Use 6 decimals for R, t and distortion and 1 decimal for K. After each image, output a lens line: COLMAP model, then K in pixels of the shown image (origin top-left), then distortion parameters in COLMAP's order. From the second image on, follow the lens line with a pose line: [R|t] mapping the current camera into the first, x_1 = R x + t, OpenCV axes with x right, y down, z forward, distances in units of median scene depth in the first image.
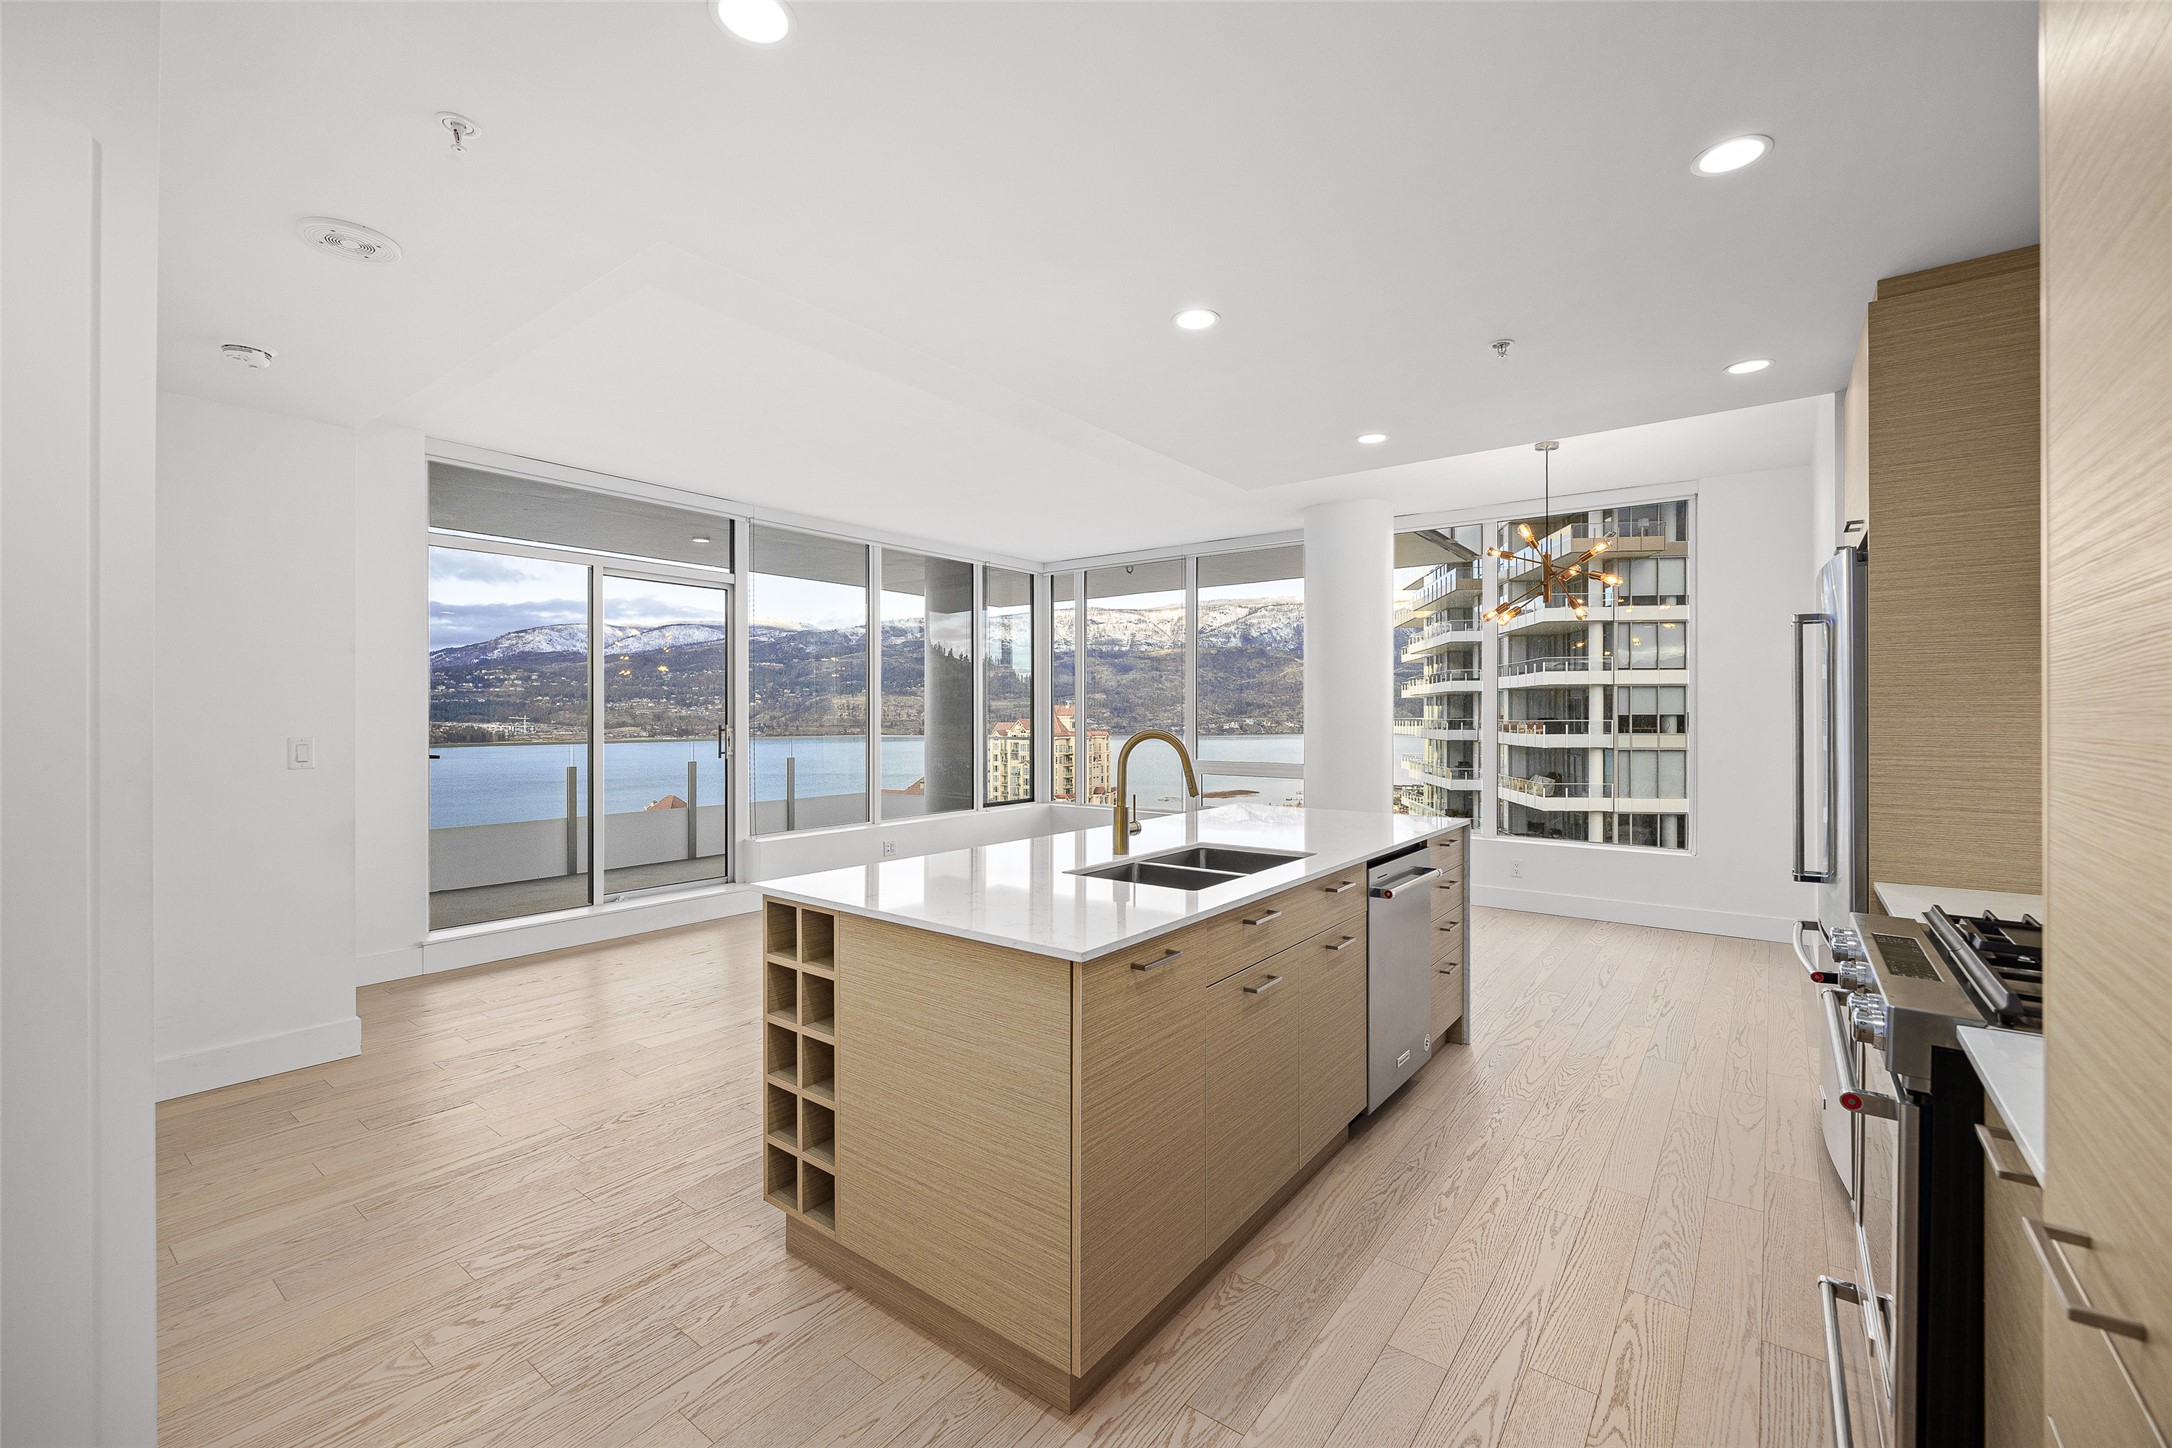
lens RADIAL K [[895.6, 0, 1069.4], [0, 895.6, 726.9], [0, 0, 1]] dist [-0.003107, -0.000583]
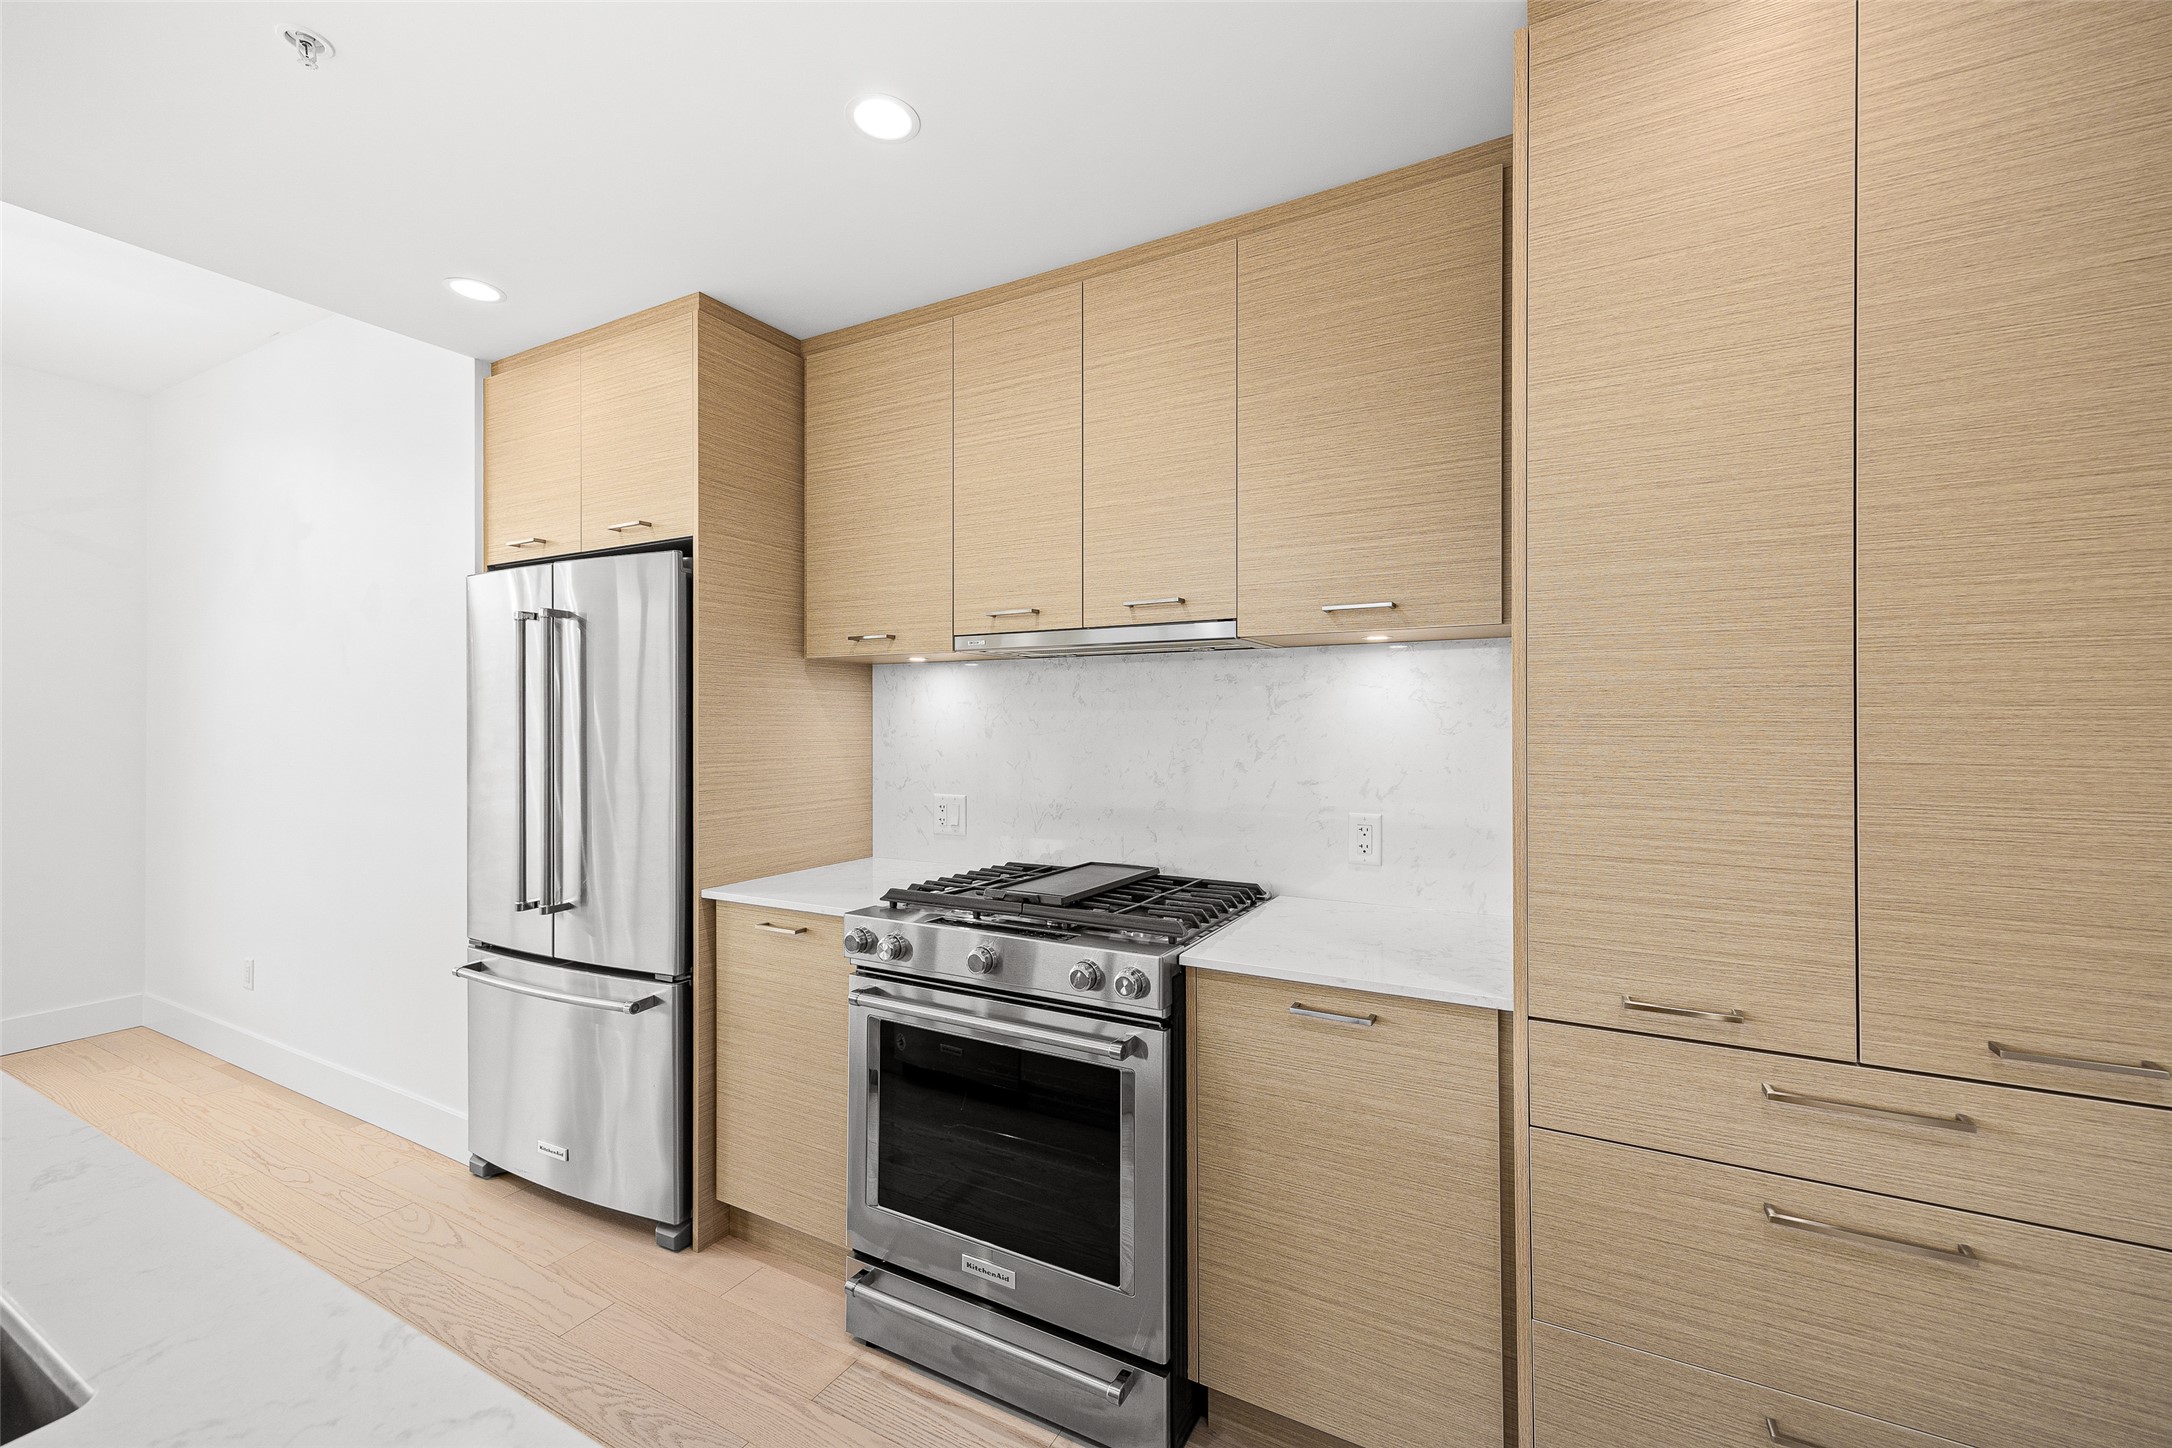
lens RADIAL K [[906.5, 0, 1070.8], [0, 906.5, 723.2], [0, 0, 1]] dist [0.015358, -0.000106]
pose [[-0.154970, 0.002309, 0.987916, -0.150366], [0.007717, 0.999970, -0.001127, -0.008132], [-0.987889, 0.007449, -0.154983, 0.652927]]
